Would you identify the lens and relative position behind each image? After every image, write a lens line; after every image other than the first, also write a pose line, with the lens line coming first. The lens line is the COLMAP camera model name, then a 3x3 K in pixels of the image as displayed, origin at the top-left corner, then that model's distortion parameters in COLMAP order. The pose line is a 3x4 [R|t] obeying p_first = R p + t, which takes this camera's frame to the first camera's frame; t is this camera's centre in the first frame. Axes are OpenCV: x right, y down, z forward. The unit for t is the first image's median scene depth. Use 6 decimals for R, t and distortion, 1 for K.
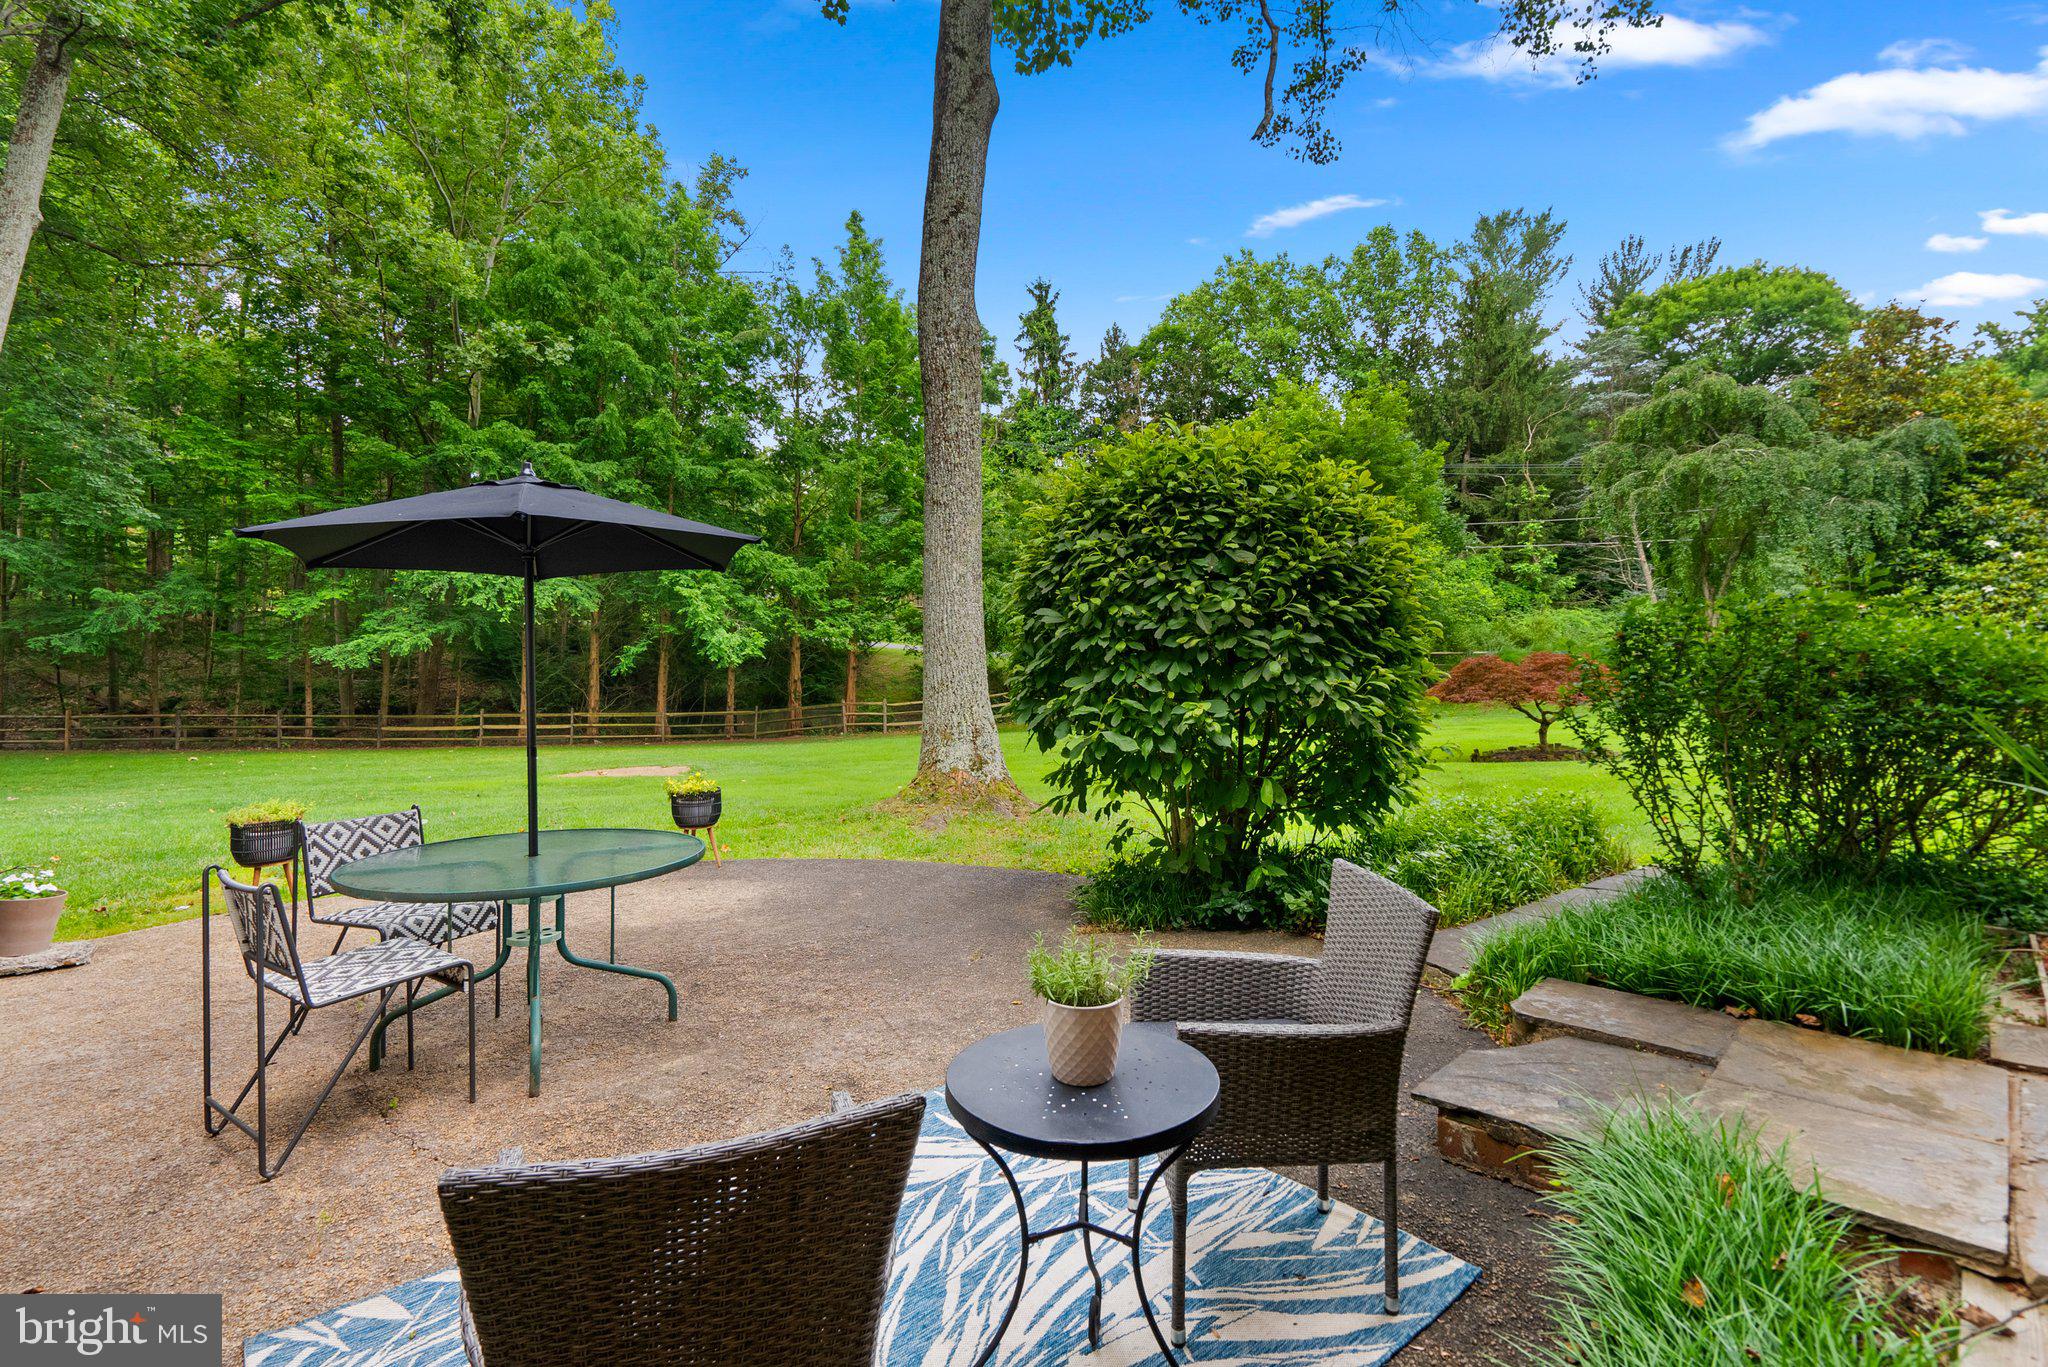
lens RADIAL K [[947.5, 0, 1030.5], [0, 947.5, 656.2], [0, 0, 1]] dist [-0.003765, -0.000110]
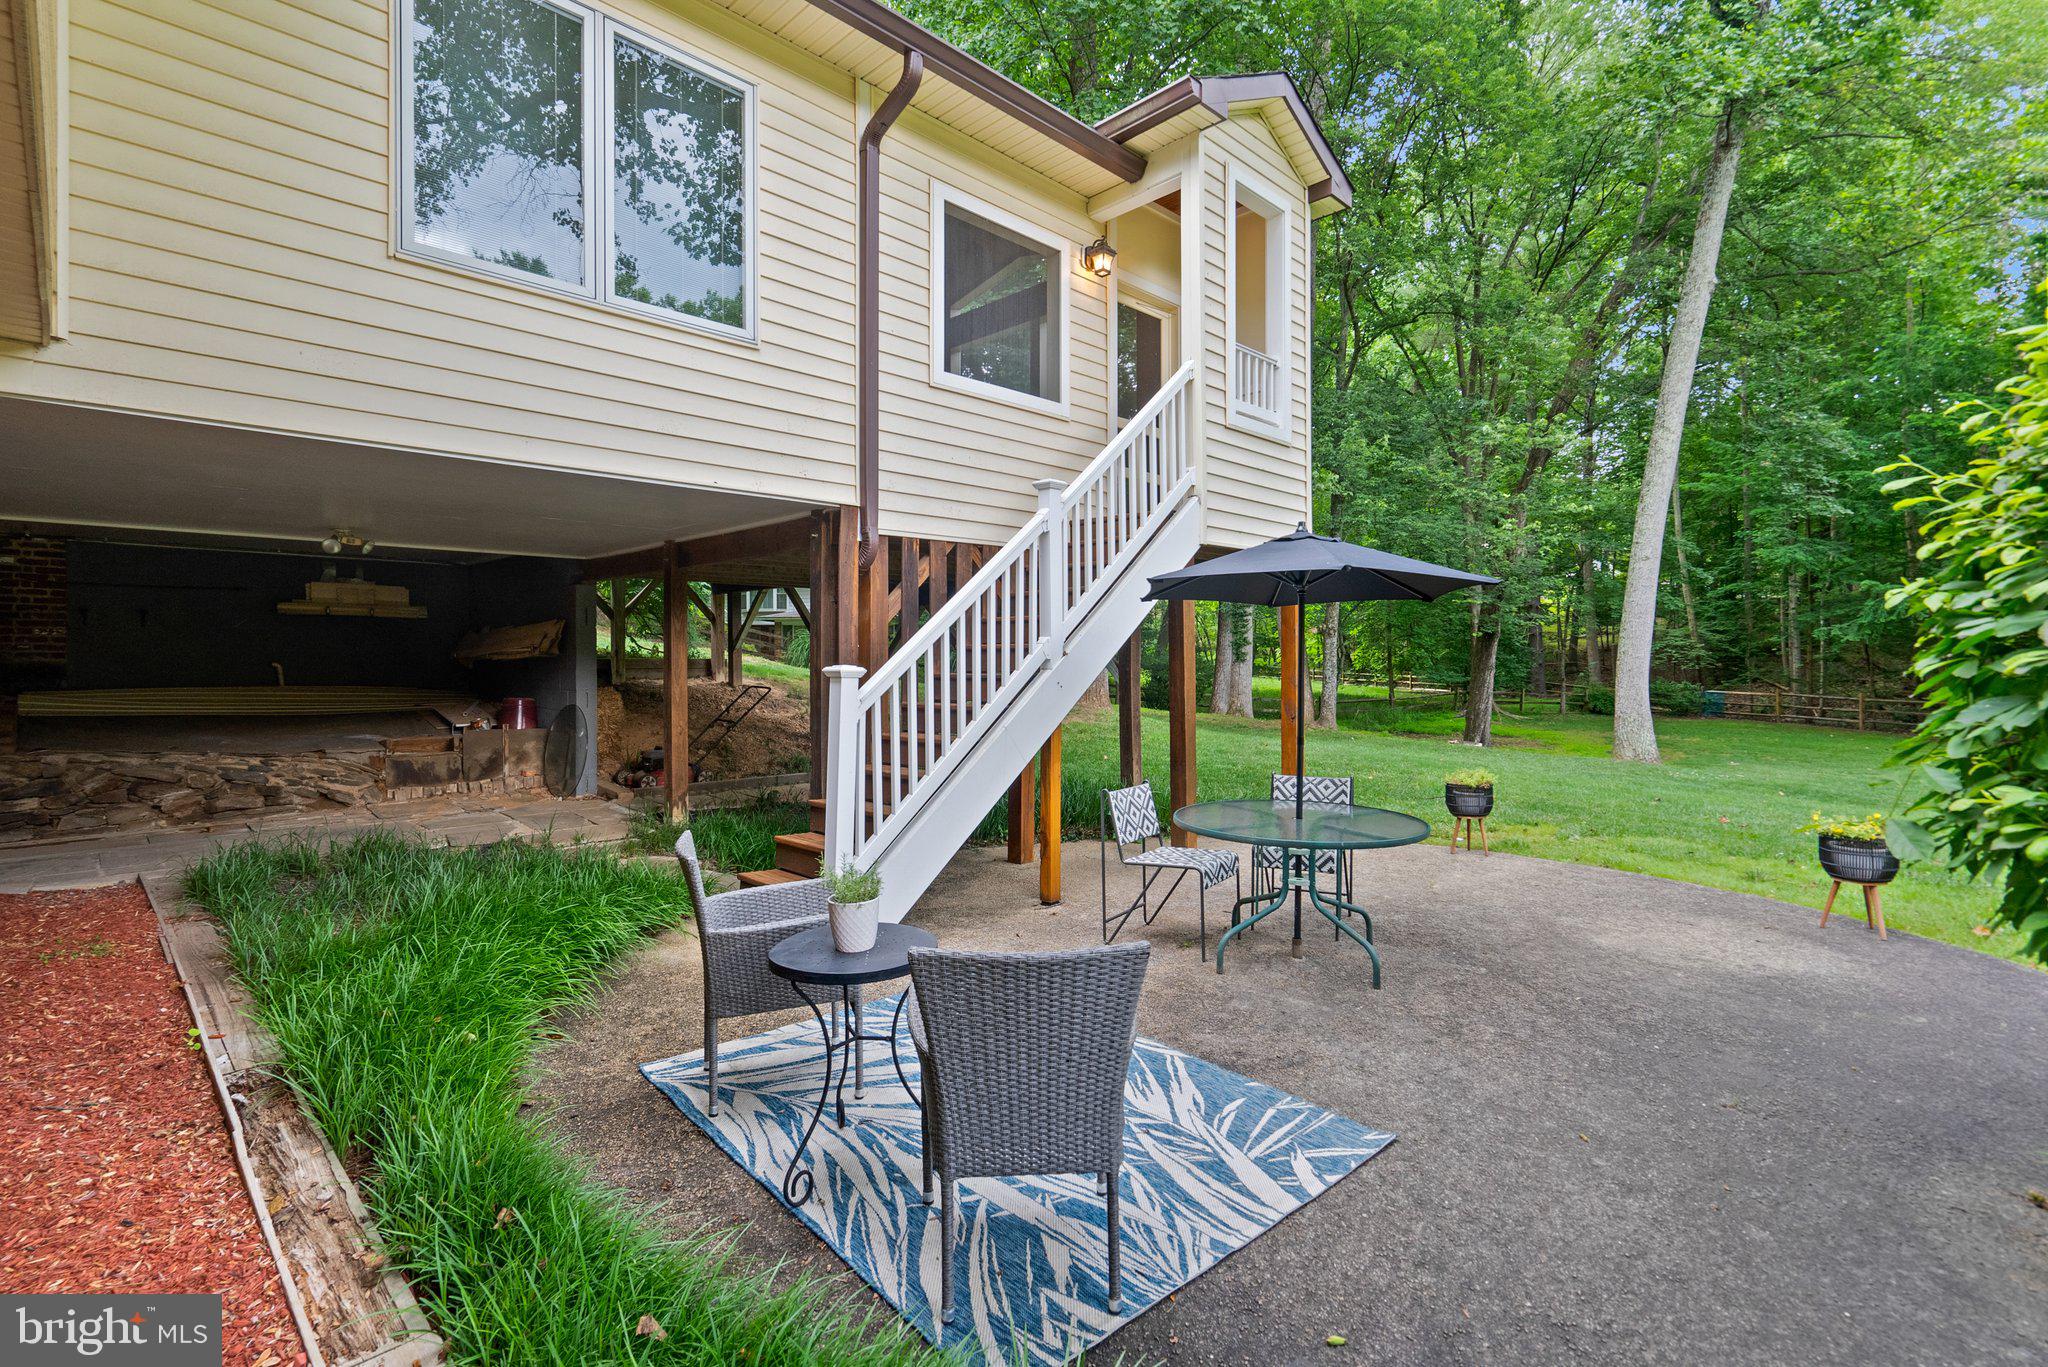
lens RADIAL K [[947.5, 0, 1030.5], [0, 947.5, 656.2], [0, 0, 1]] dist [-0.003765, -0.000110]
pose [[0.028284, 0.008804, -0.999561, 0.361651], [0.005034, 0.999947, 0.008950, -0.013076], [0.999587, -0.005285, 0.028239, 0.270392]]
